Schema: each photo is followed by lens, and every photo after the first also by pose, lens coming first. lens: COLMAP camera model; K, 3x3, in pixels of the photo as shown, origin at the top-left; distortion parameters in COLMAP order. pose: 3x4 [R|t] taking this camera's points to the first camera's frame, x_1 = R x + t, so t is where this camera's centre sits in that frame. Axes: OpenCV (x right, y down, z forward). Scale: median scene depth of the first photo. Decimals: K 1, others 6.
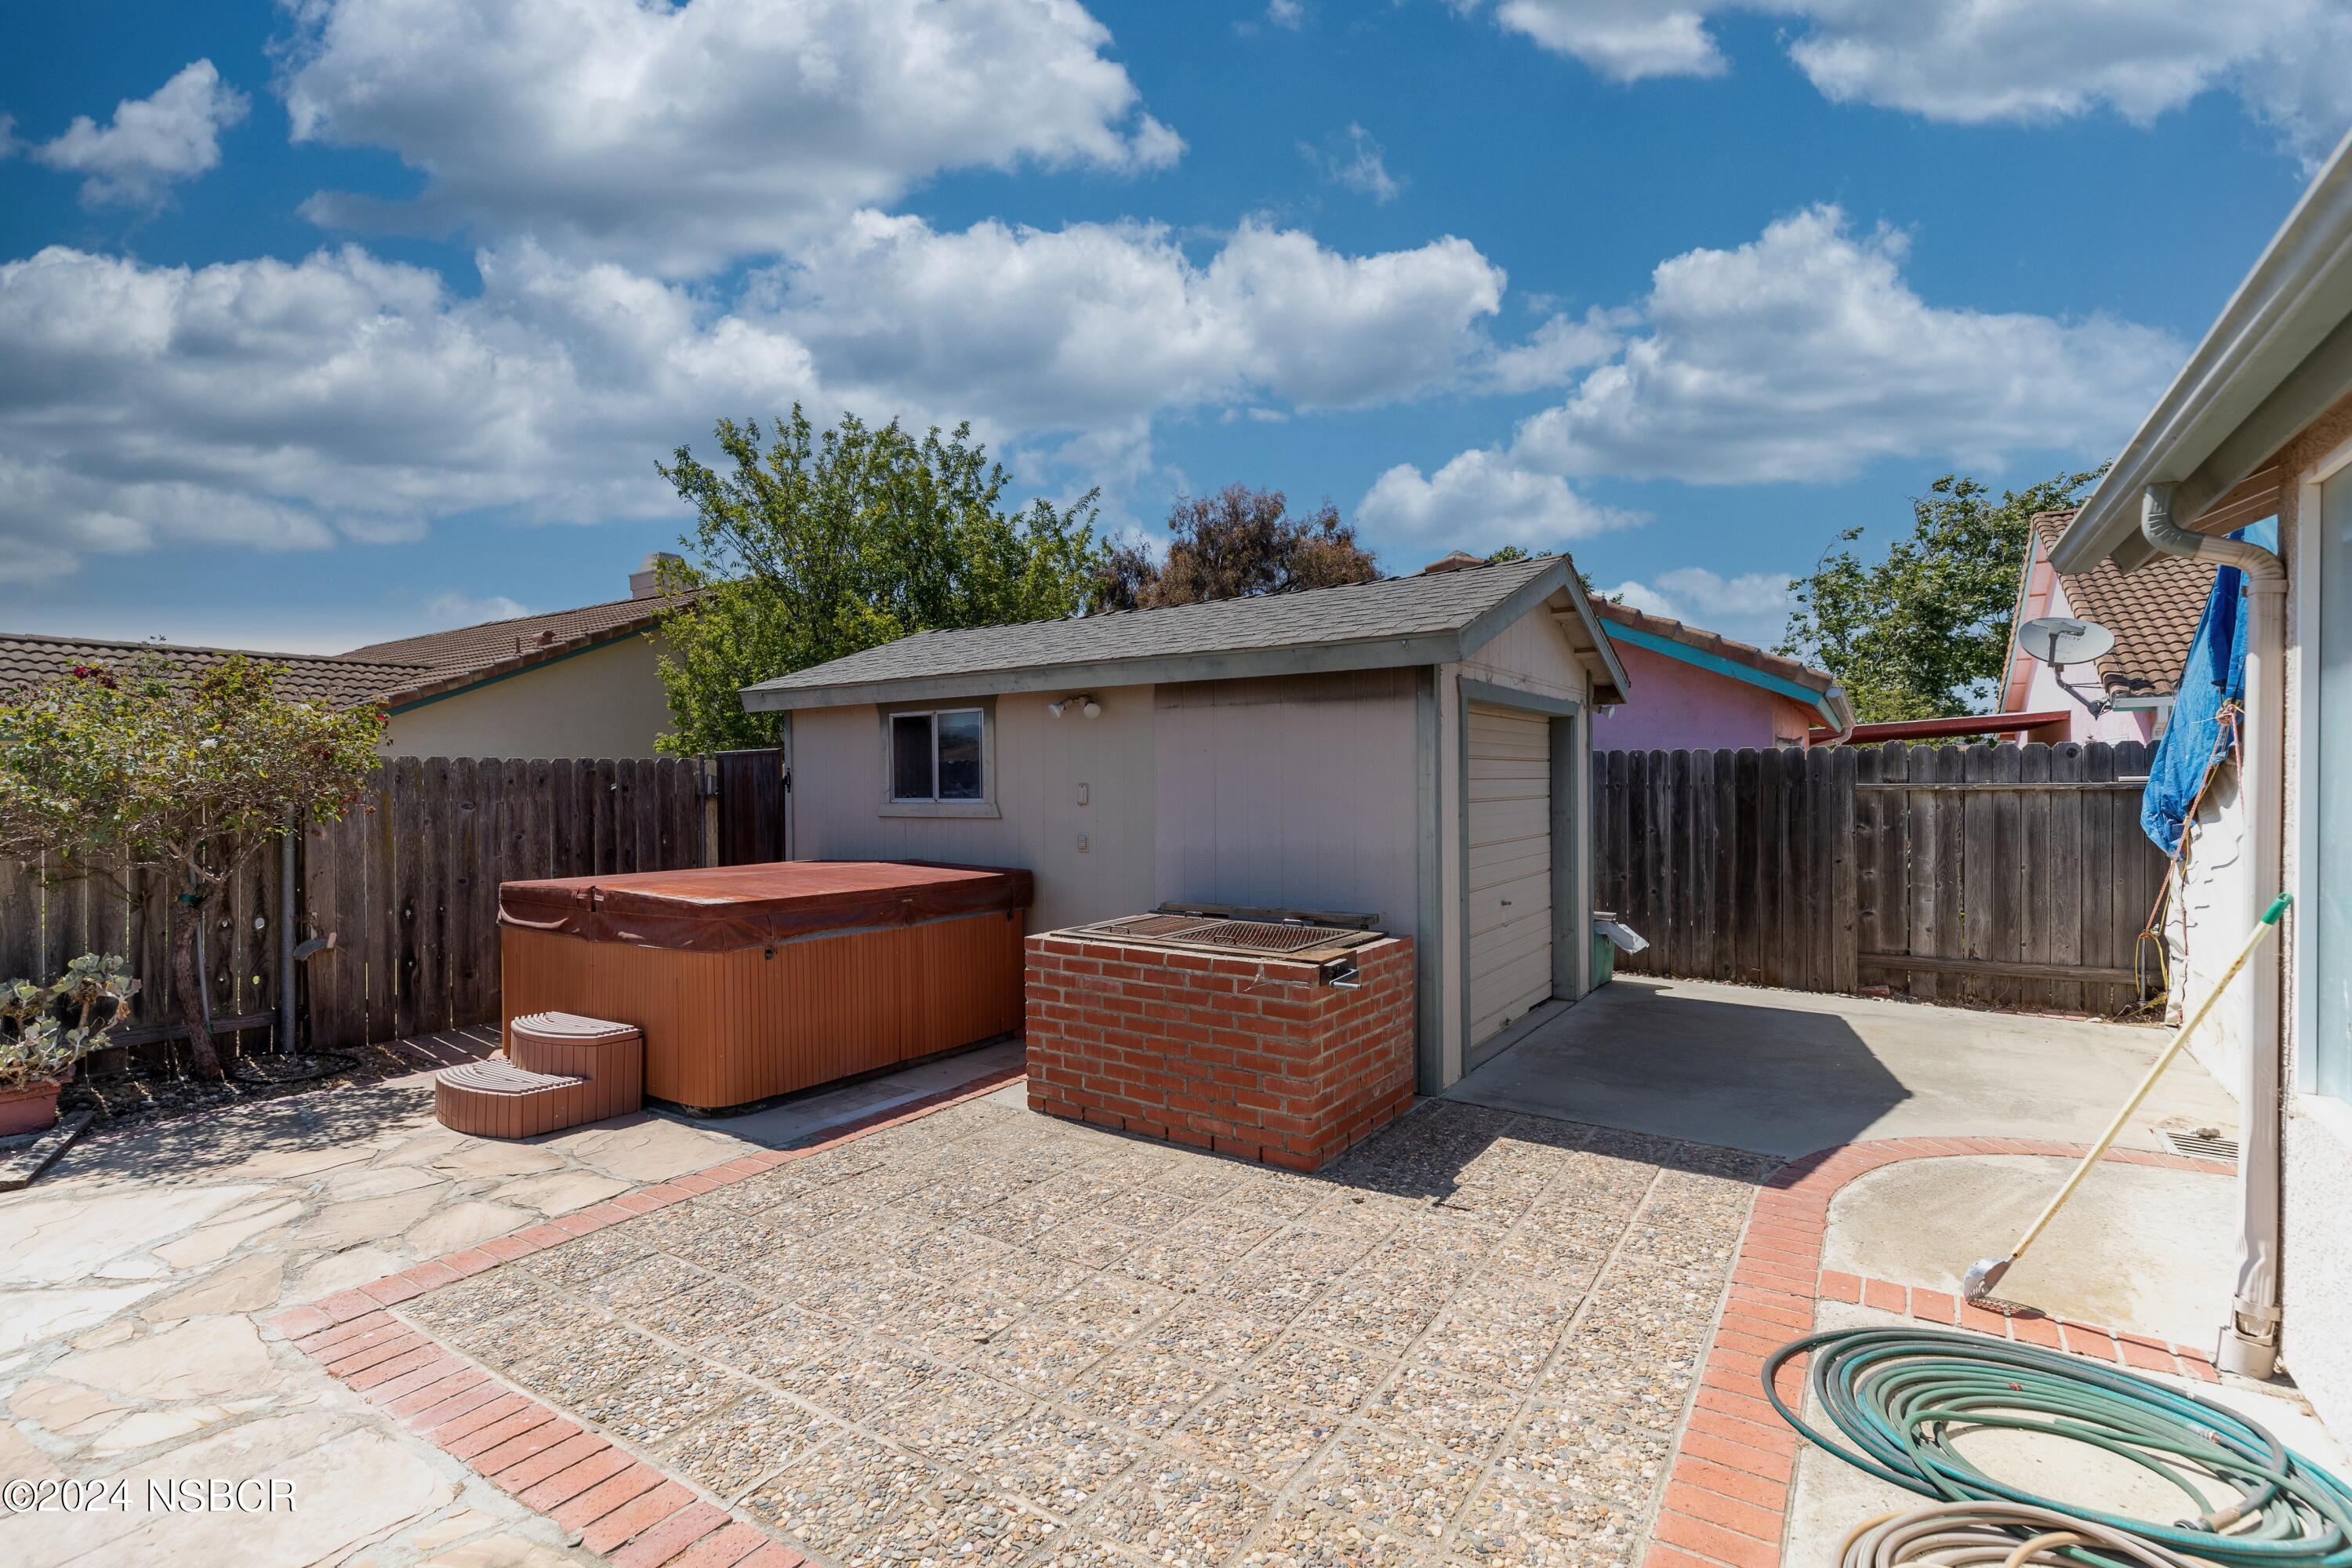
lens RADIAL K [[1090.9, 0, 1176.4], [0, 1090.9, 788.7], [0, 0, 1]] dist [0.003218, 0.000454]
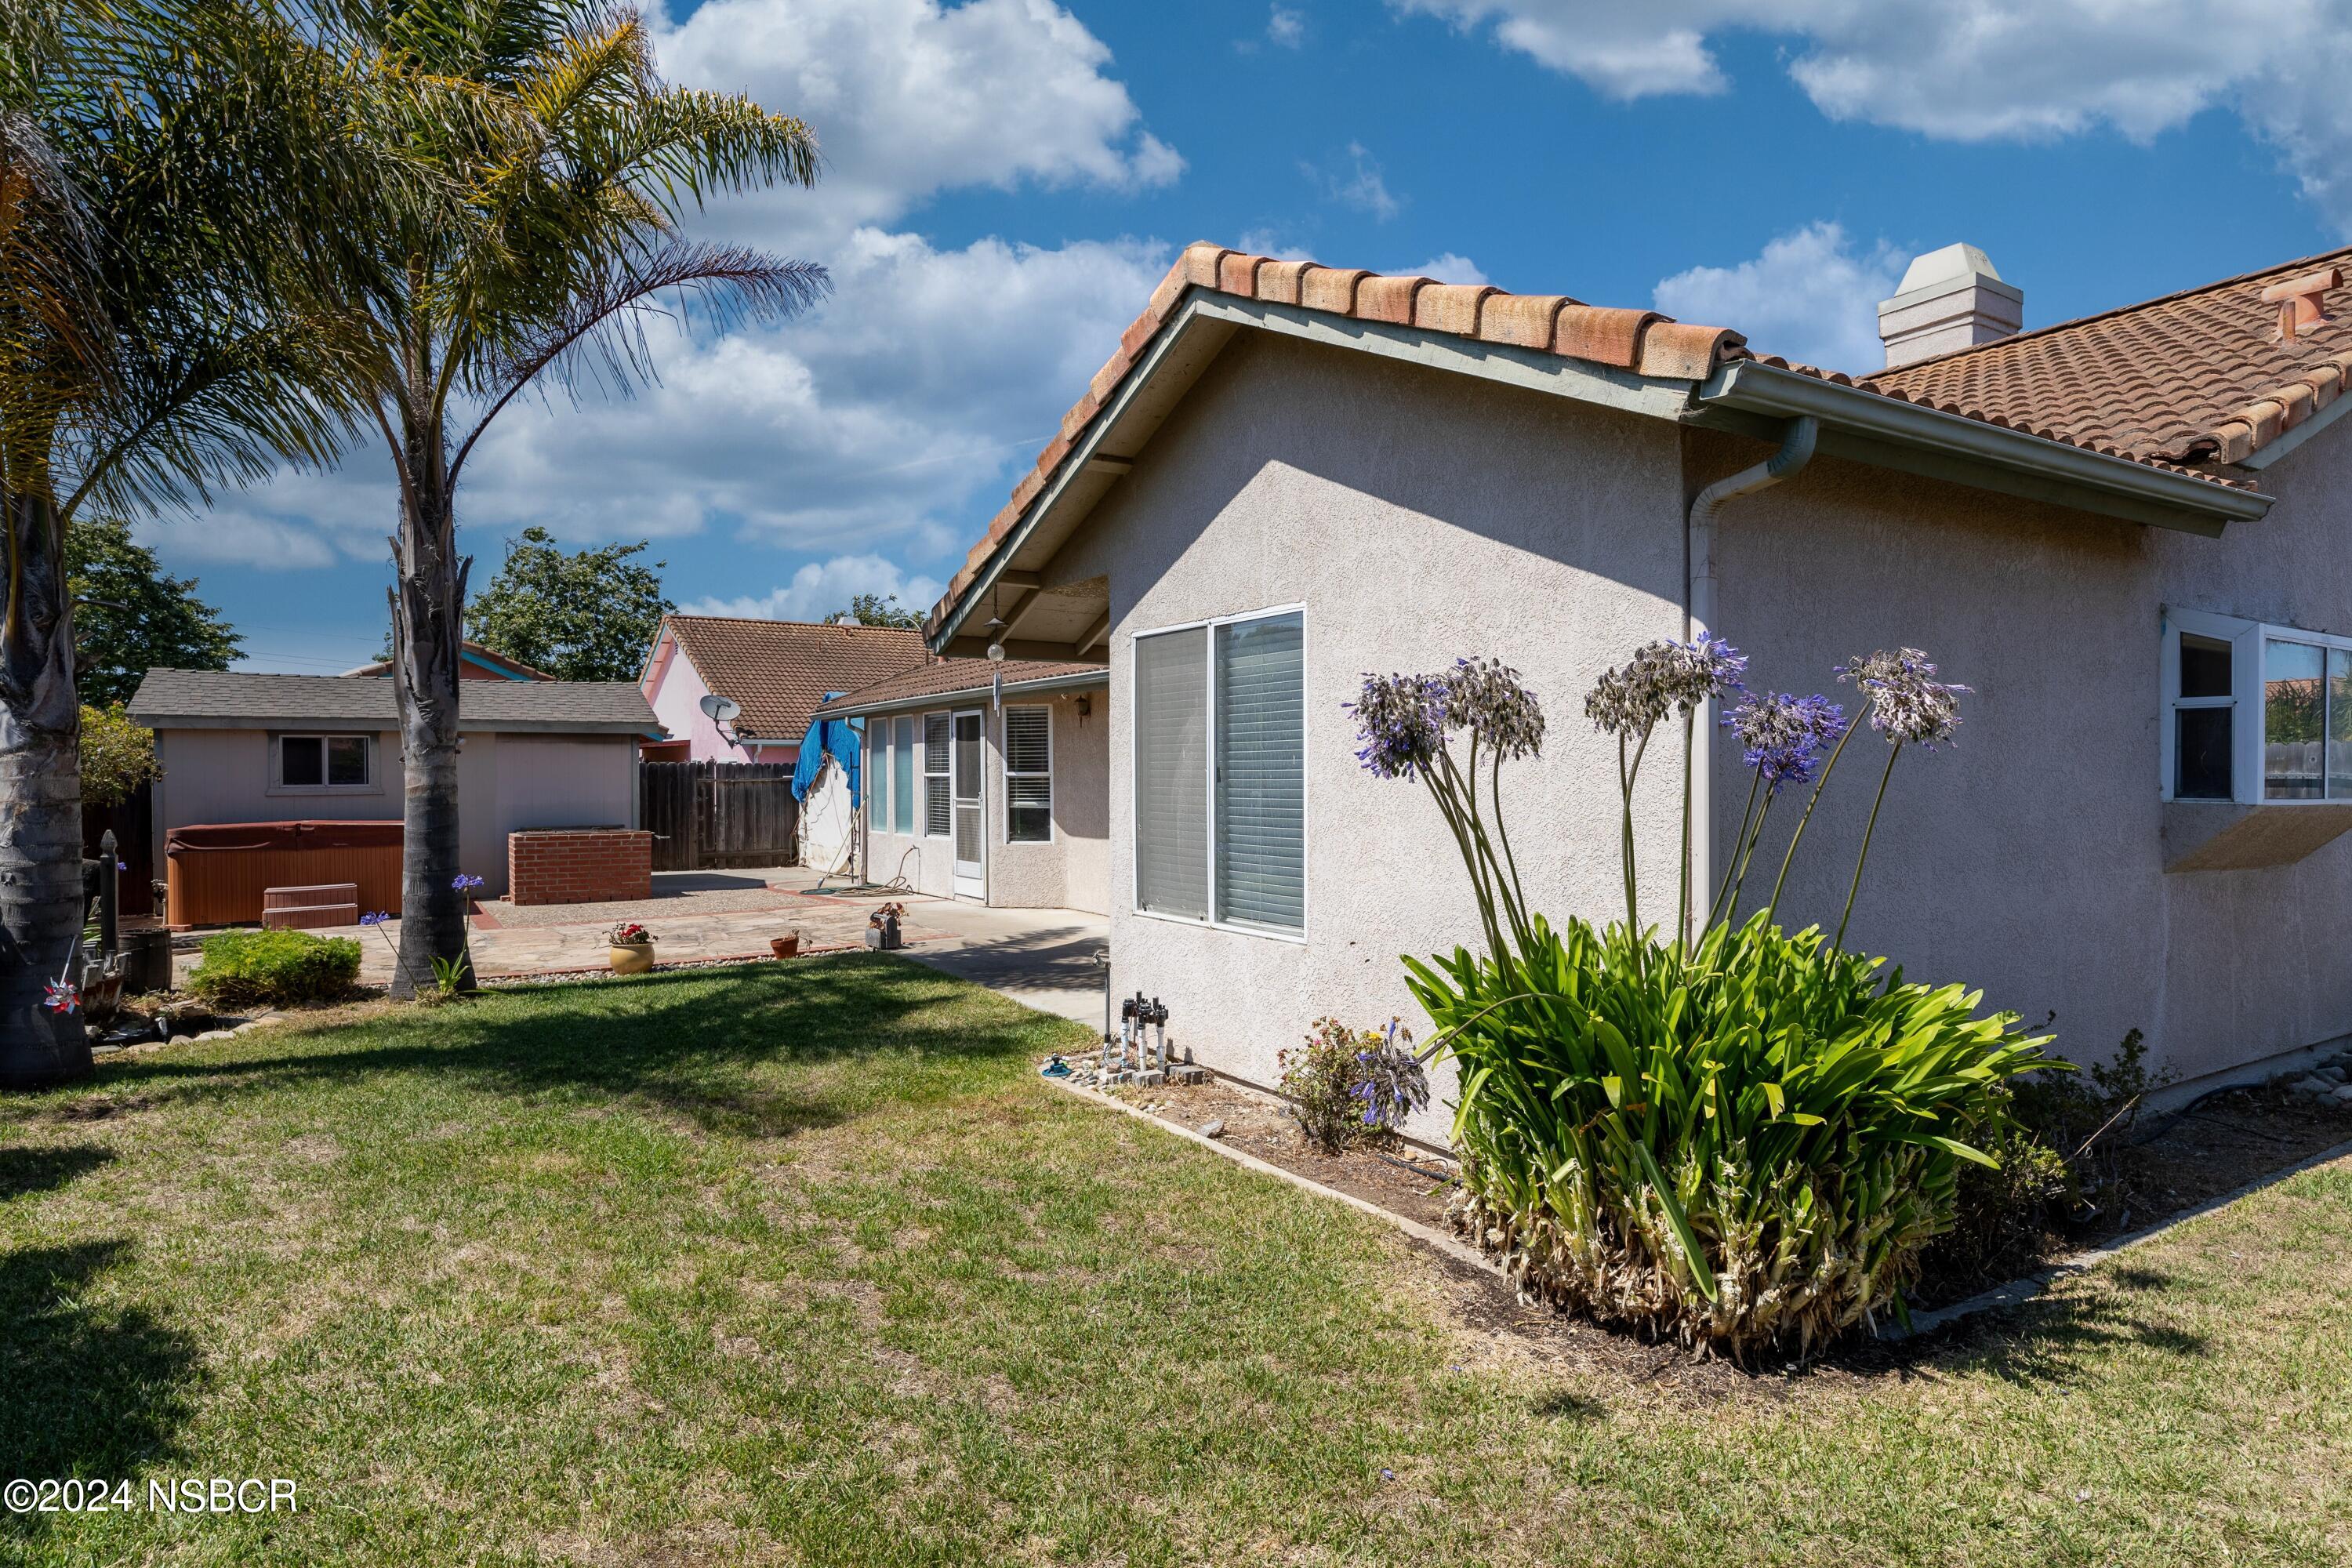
lens RADIAL K [[1325.7, 0, 1177.1], [0, 1325.7, 788.3], [0, 0, 1]] dist [0.000797, 0.000103]
pose [[0.418293, -0.002136, 0.908310, -1.581224], [0.011546, 0.999929, -0.002965, 0.036407], [-0.908239, 0.011728, 0.418288, -1.155932]]
